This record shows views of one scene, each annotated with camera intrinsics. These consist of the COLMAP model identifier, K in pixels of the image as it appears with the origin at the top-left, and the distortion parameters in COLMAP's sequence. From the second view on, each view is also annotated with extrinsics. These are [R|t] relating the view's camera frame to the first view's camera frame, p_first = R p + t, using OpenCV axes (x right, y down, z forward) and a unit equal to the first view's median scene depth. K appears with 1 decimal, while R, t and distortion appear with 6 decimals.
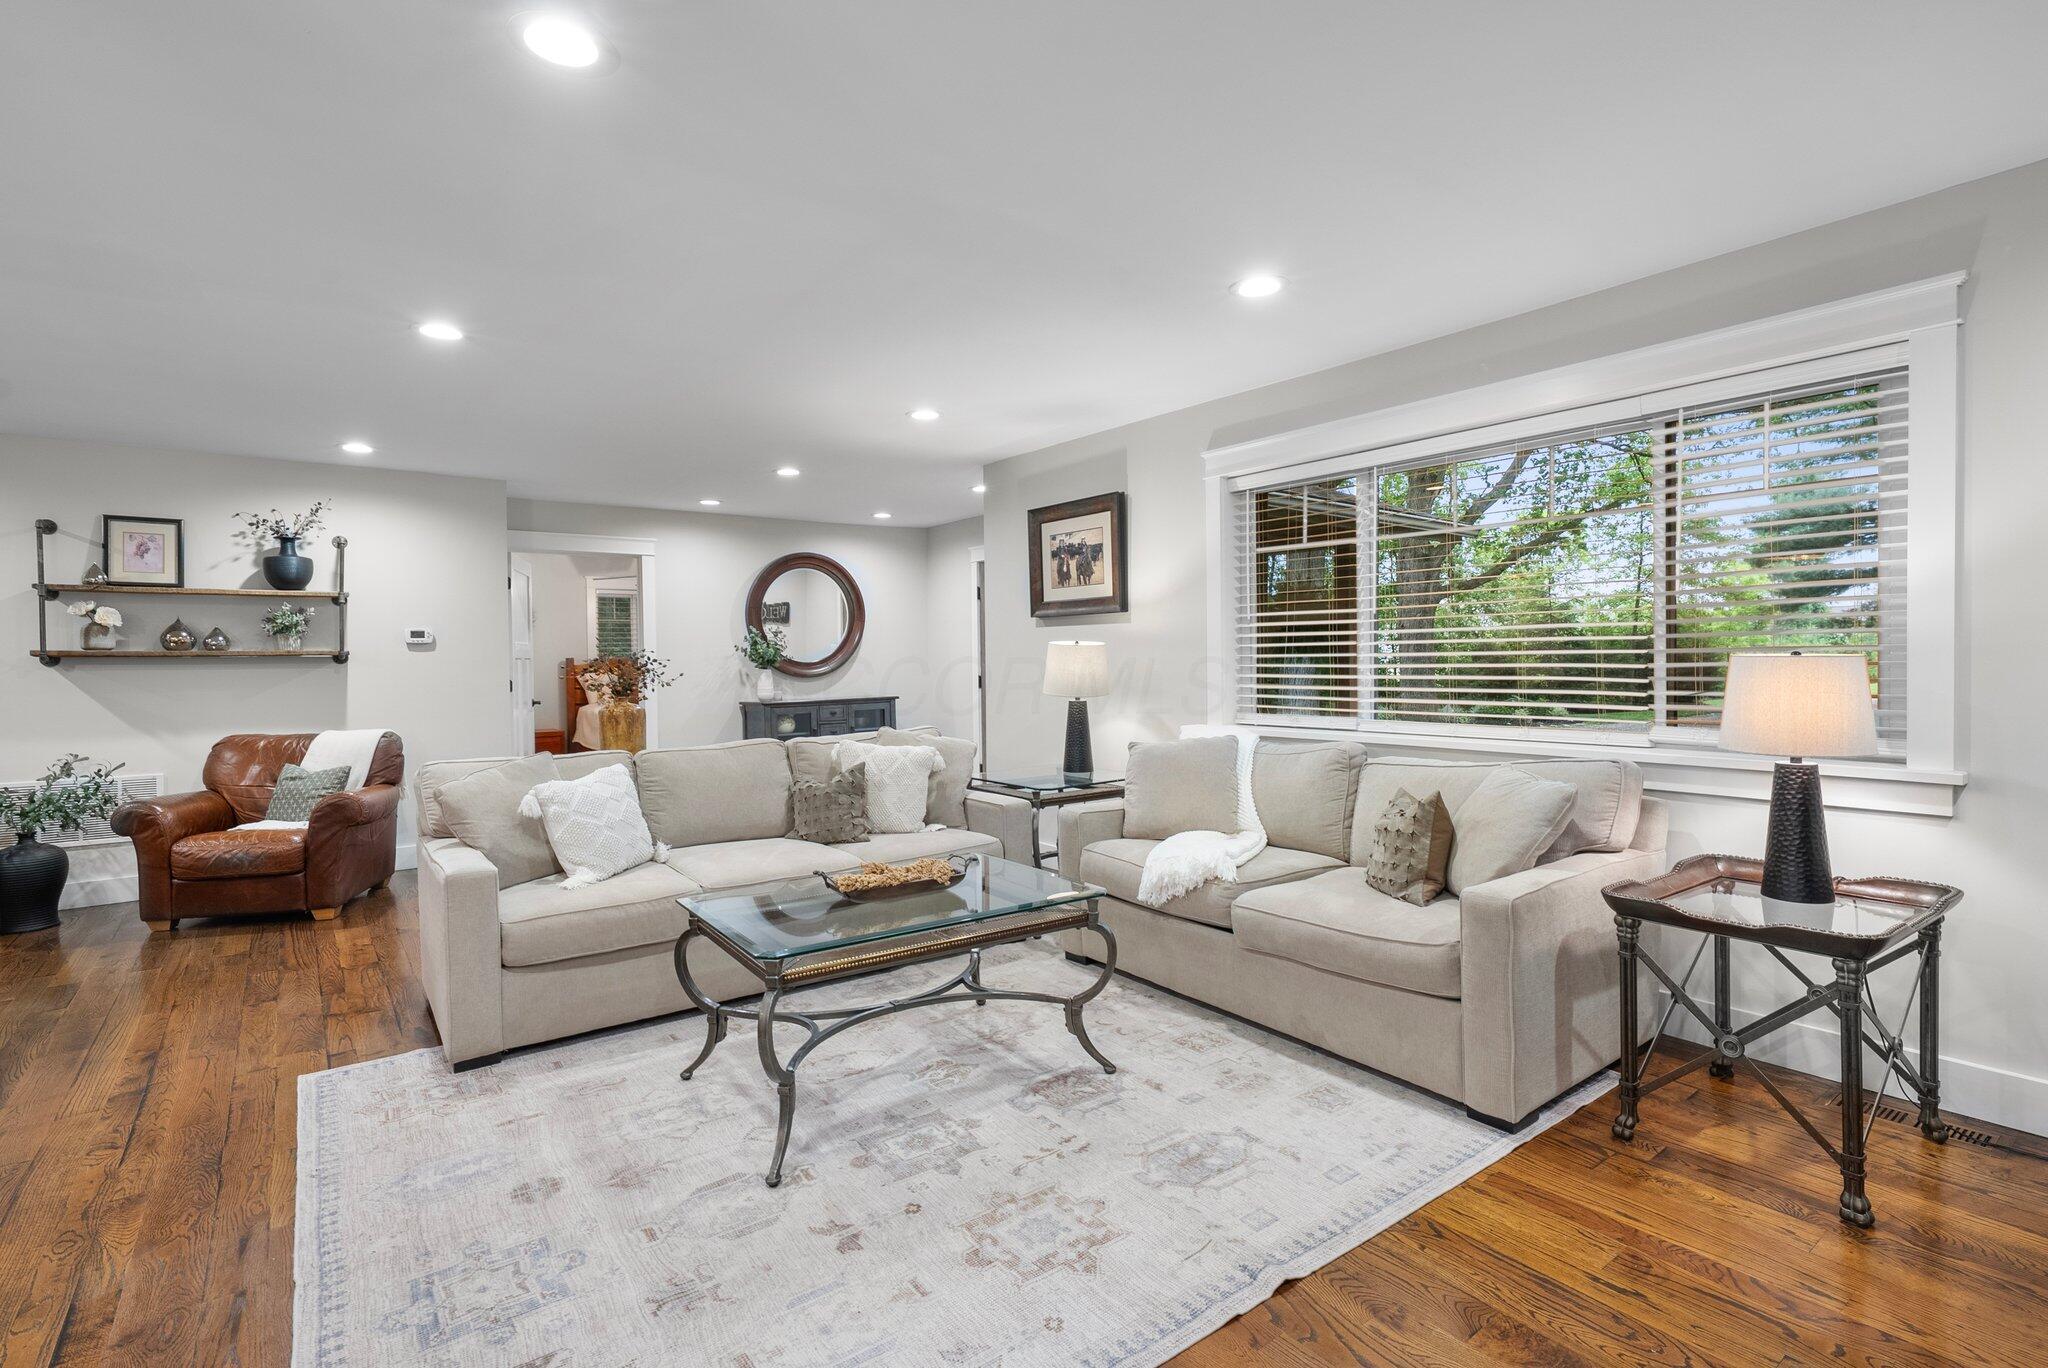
lens RADIAL K [[970.9, 0, 1045.0], [0, 970.9, 676.6], [0, 0, 1]] dist [-0.000525, -0.001000]
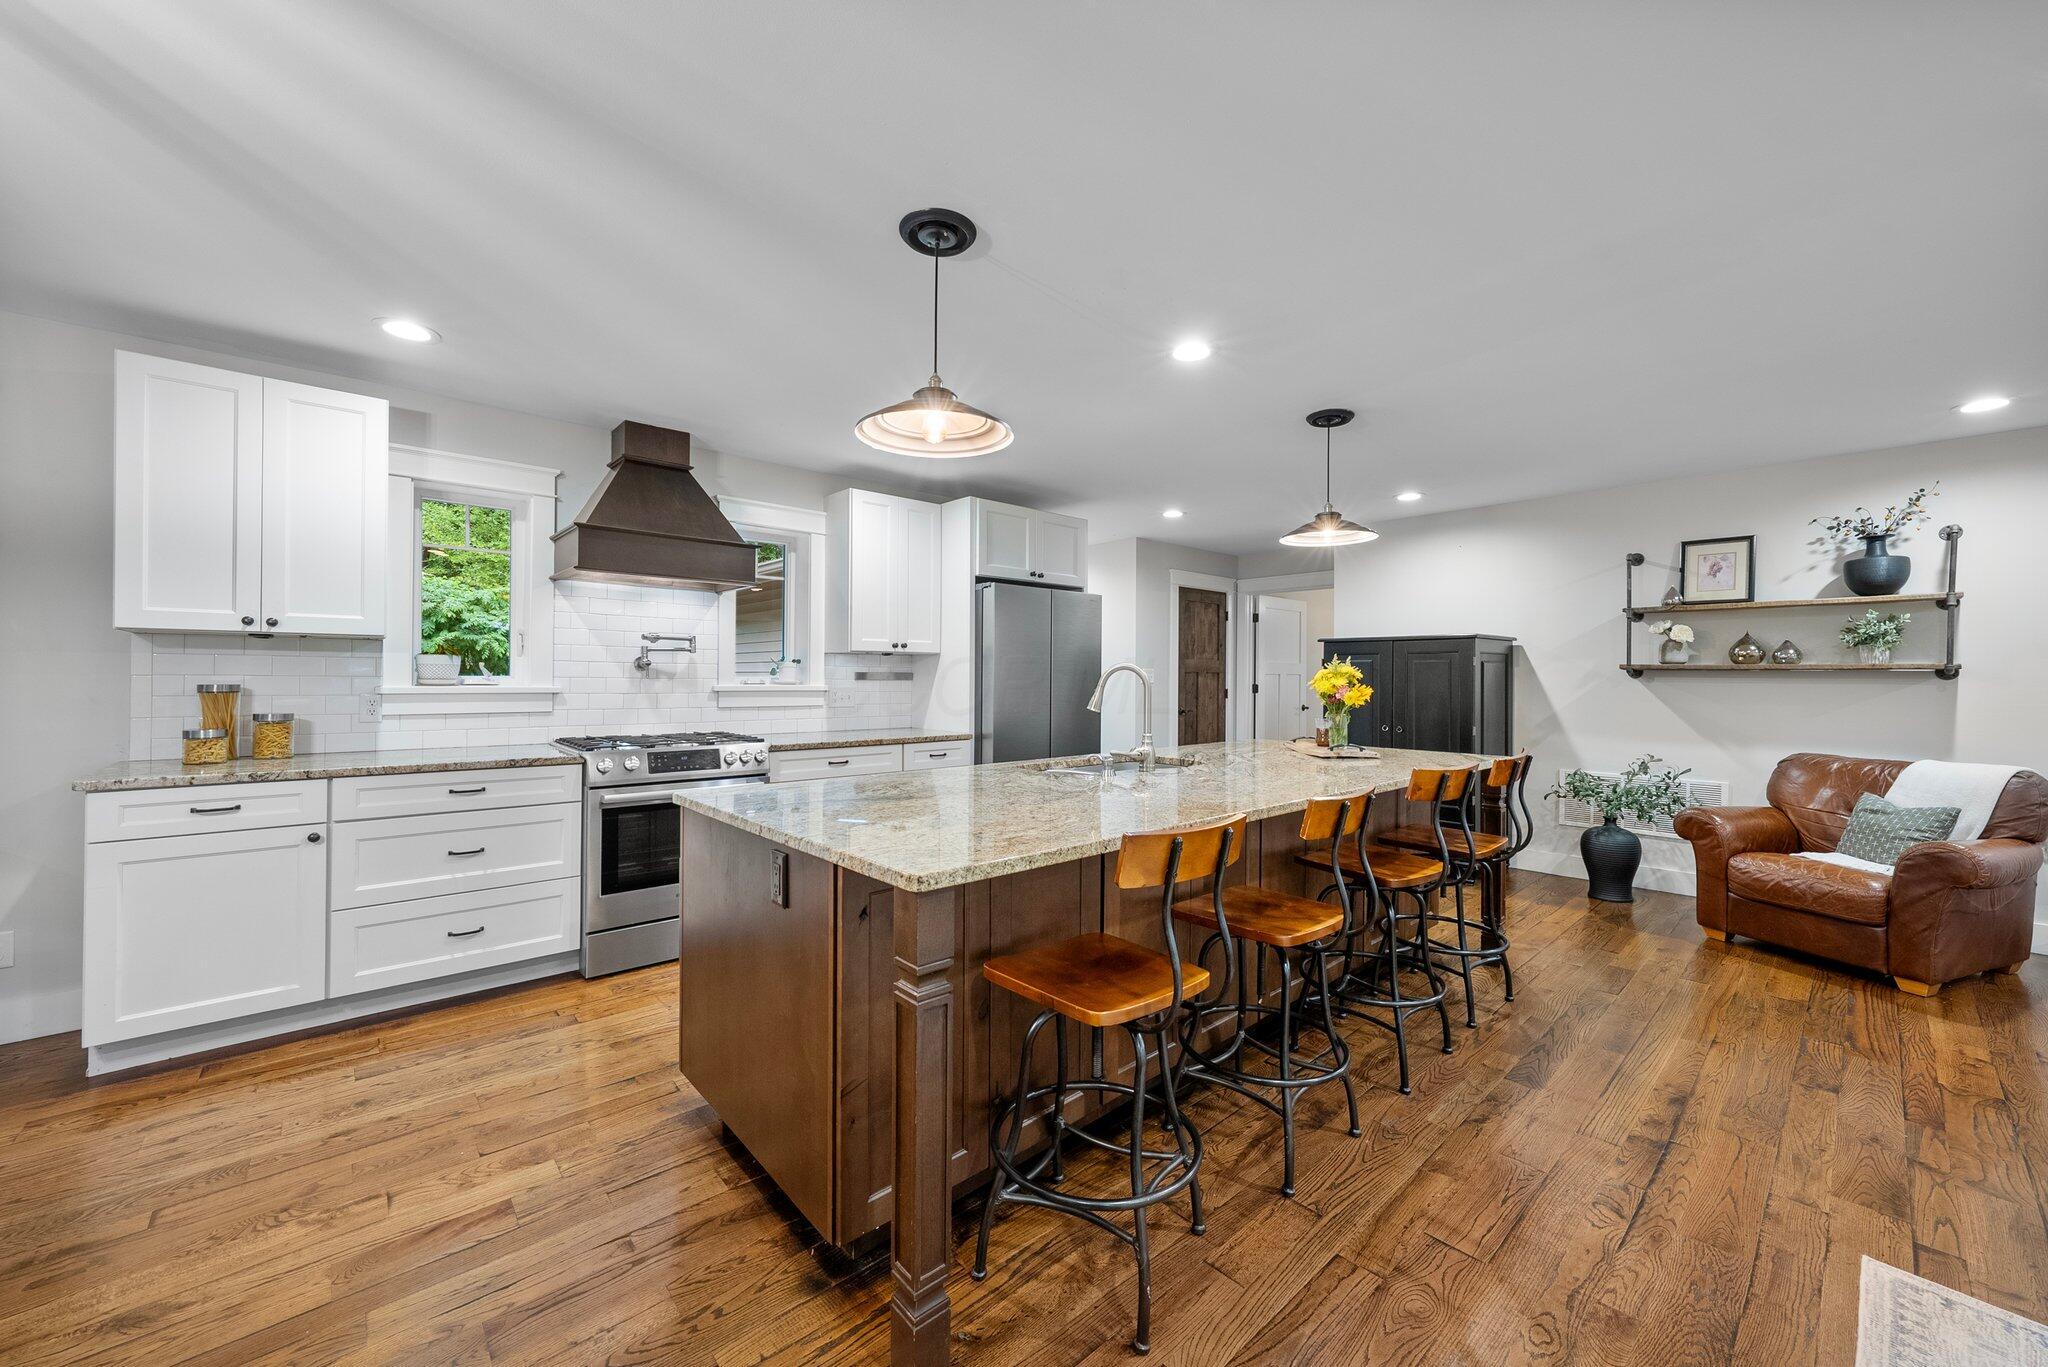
lens RADIAL K [[774.4, 0, 1031.0], [0, 774.4, 676.2], [0, 0, 1]] dist [-0.002974, 0.001704]
pose [[0.077378, 0.009700, -0.996955, -0.155823], [-0.025120, 0.999654, 0.007777, -0.001799], [0.996685, 0.024442, 0.077595, 0.206453]]
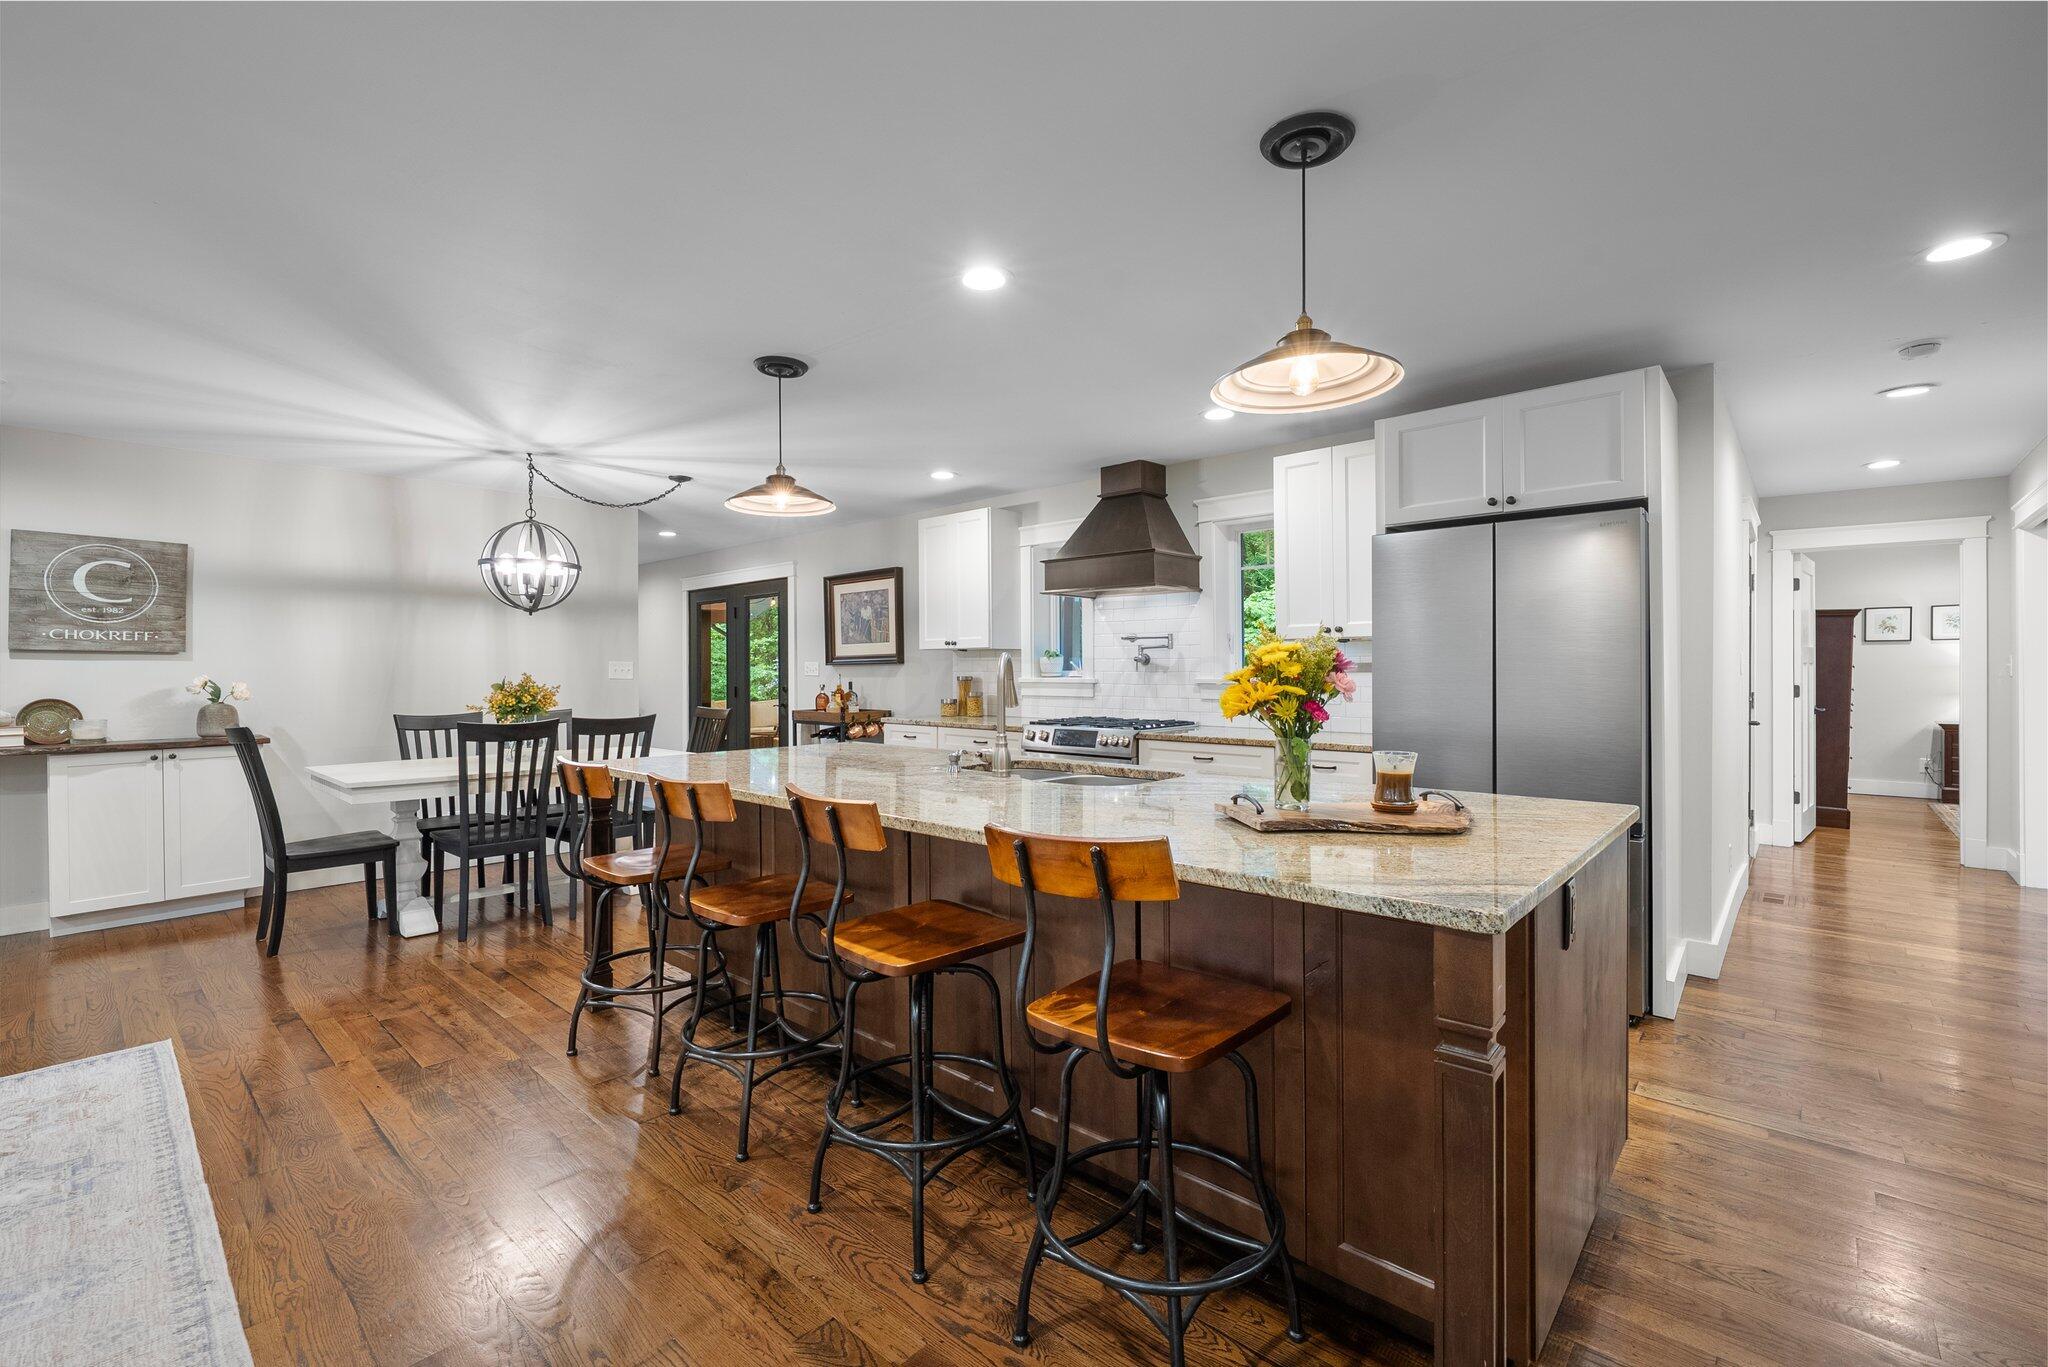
lens RADIAL K [[879.5, 0, 1019.9], [0, 879.5, 673.4], [0, 0, 1]] dist [0.002510, 0.000509]
pose [[-0.985384, 0.015920, -0.169602, -0.652722], [0.012043, 0.999643, 0.023867, -0.009283], [0.169921, 0.021475, -0.985224, 0.915968]]
